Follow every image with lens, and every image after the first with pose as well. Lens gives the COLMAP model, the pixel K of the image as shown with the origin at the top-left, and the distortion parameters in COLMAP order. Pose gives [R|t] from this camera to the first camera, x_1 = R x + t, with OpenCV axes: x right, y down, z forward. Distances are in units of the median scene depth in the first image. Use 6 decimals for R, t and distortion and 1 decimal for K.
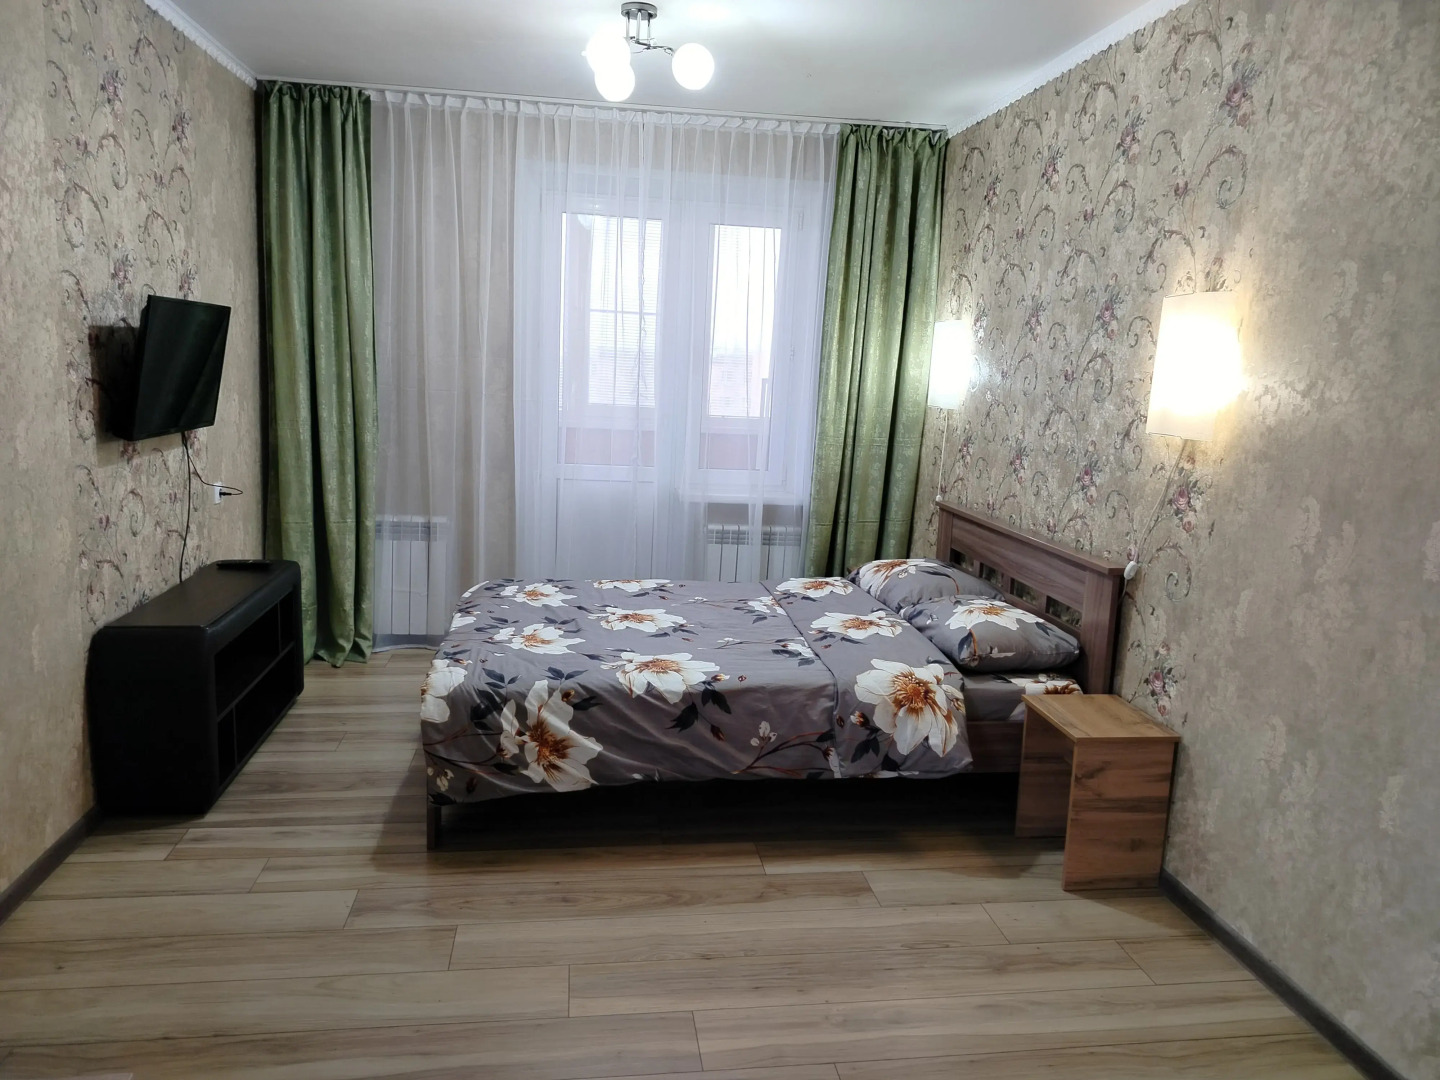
lens RADIAL K [[1016.6, 0, 726.5], [0, 1016.6, 549.0], [0, 0, 1]] dist [0.039375, -0.025160]
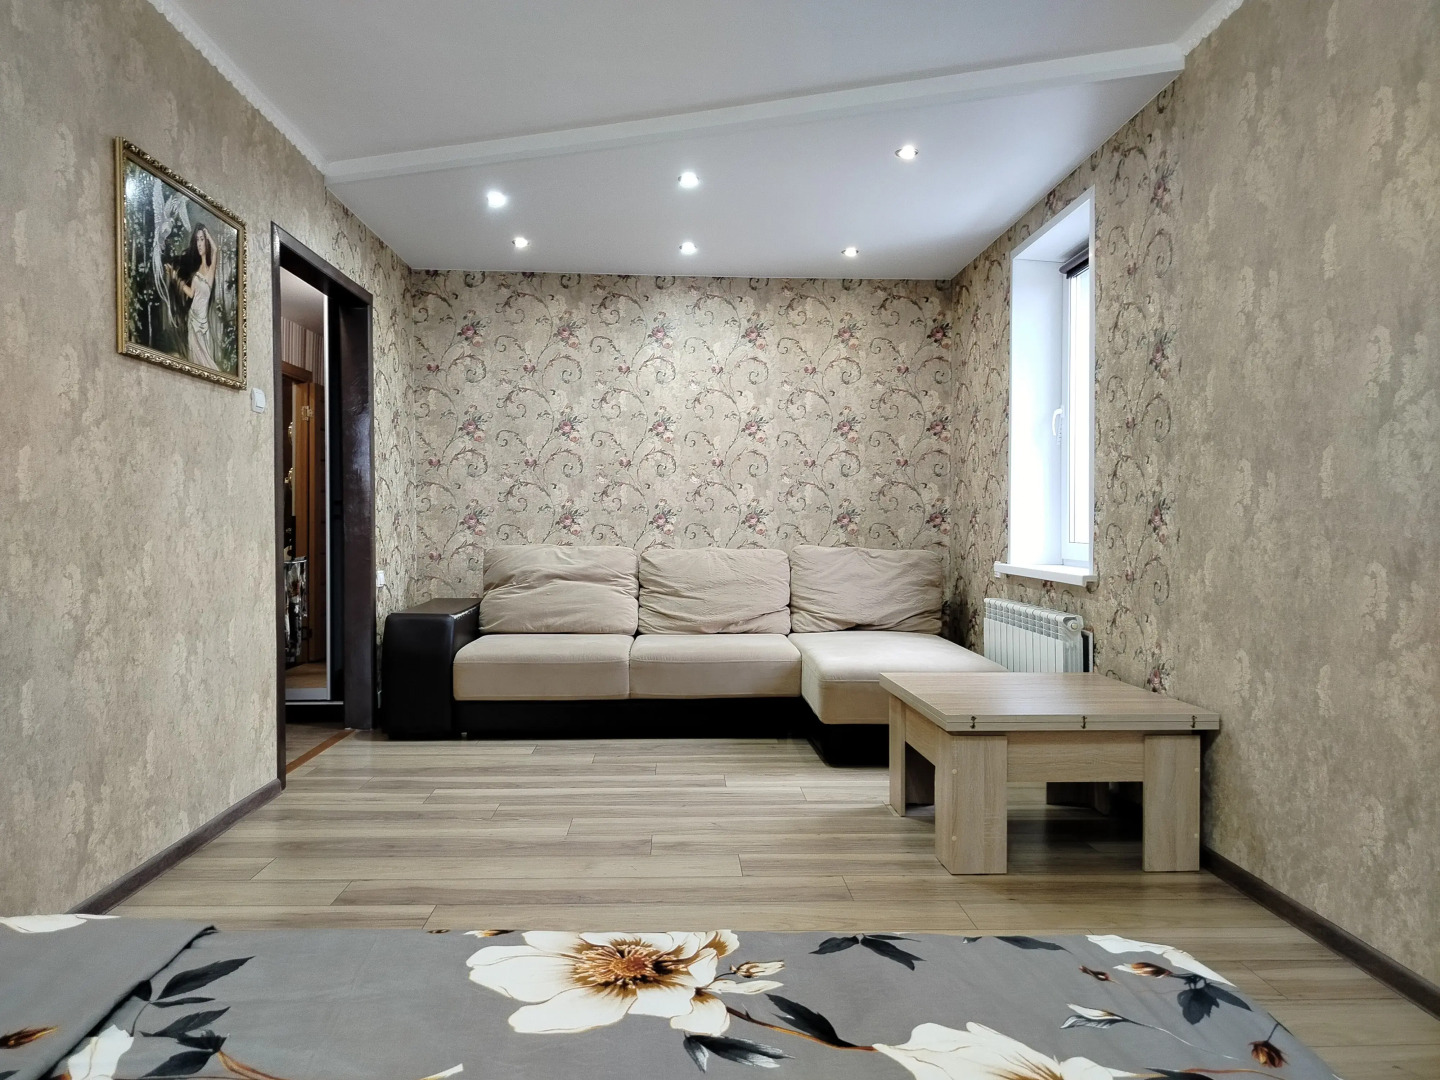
lens RADIAL K [[1016.6, 0, 729.7], [0, 1016.6, 539.2], [0, 0, 1]] dist [0.039375, -0.025160]
pose [[-0.994516, -0.053940, 0.089605, -0.133117], [-0.035009, 0.979011, 0.200780, -0.119358], [-0.098555, 0.196542, -0.975530, 1.374090]]
